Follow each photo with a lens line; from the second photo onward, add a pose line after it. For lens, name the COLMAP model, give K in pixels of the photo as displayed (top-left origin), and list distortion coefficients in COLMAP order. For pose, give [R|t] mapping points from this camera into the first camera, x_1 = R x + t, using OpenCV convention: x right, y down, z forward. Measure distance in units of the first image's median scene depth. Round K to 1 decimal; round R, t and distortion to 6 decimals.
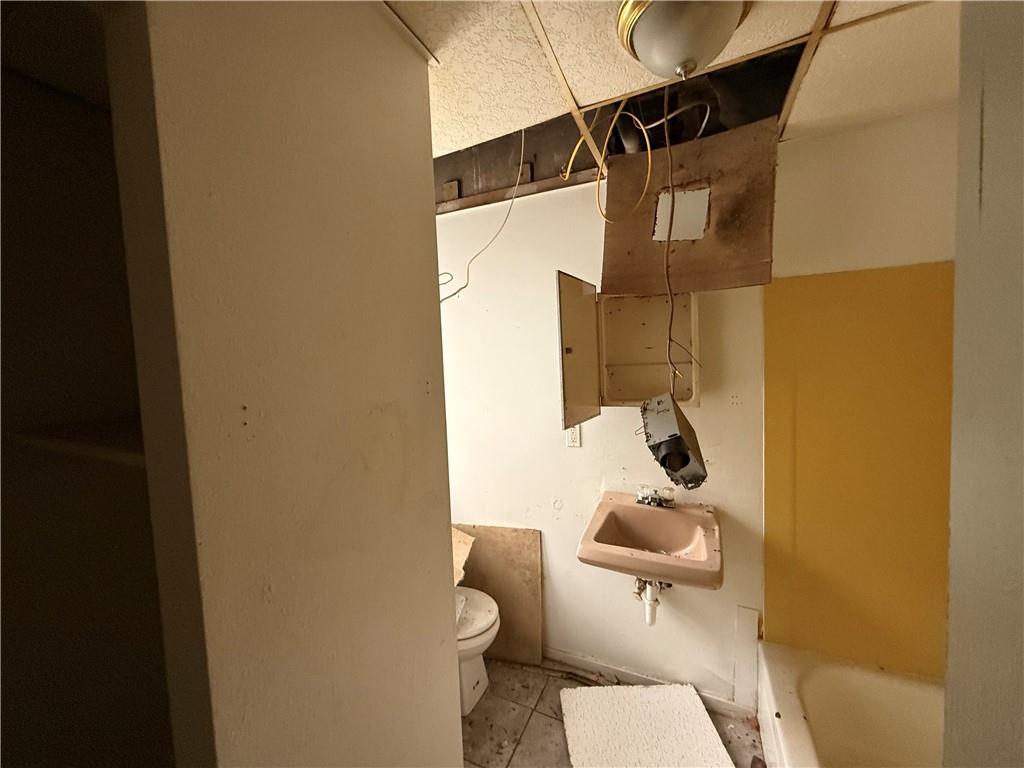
lens RADIAL K [[409.0, 0, 511.4], [0, 409.0, 382.5], [0, 0, 1]] dist [-0.001650, 0.000211]
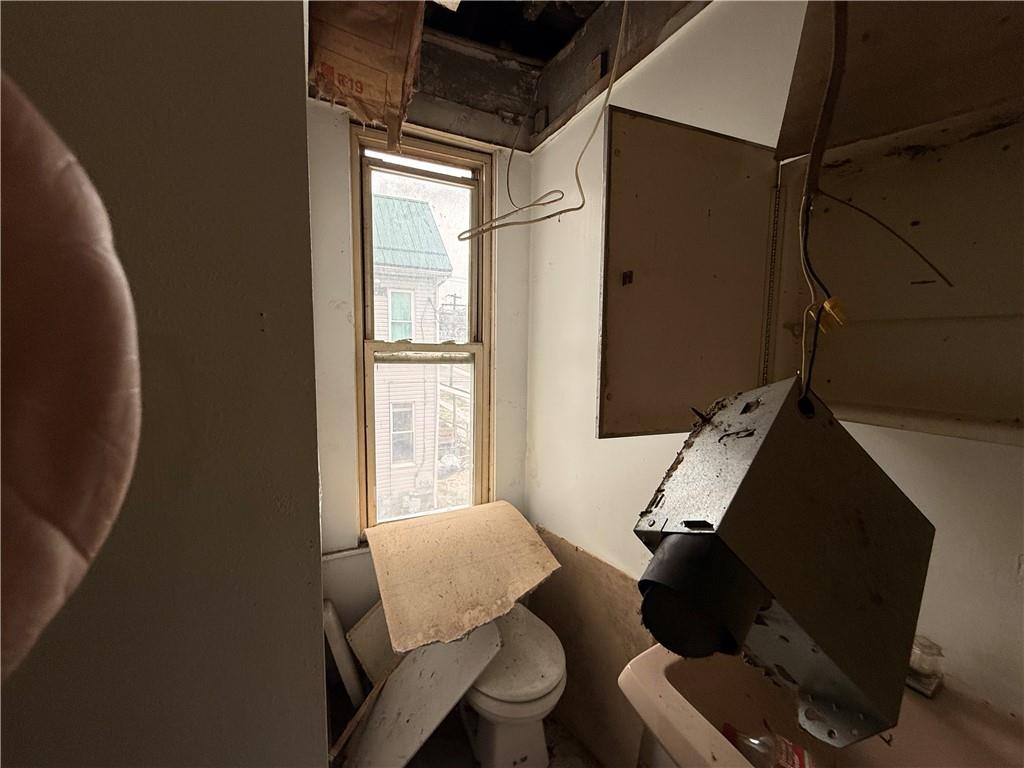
lens RADIAL K [[409.0, 0, 510.4], [0, 409.0, 383.4], [0, 0, 1]] dist [-0.001650, 0.000211]
pose [[0.777439, 0.117352, -0.617913, 0.251750], [-0.087214, 0.993063, 0.078868, 0.013594], [0.622882, -0.007425, 0.782281, 0.390041]]
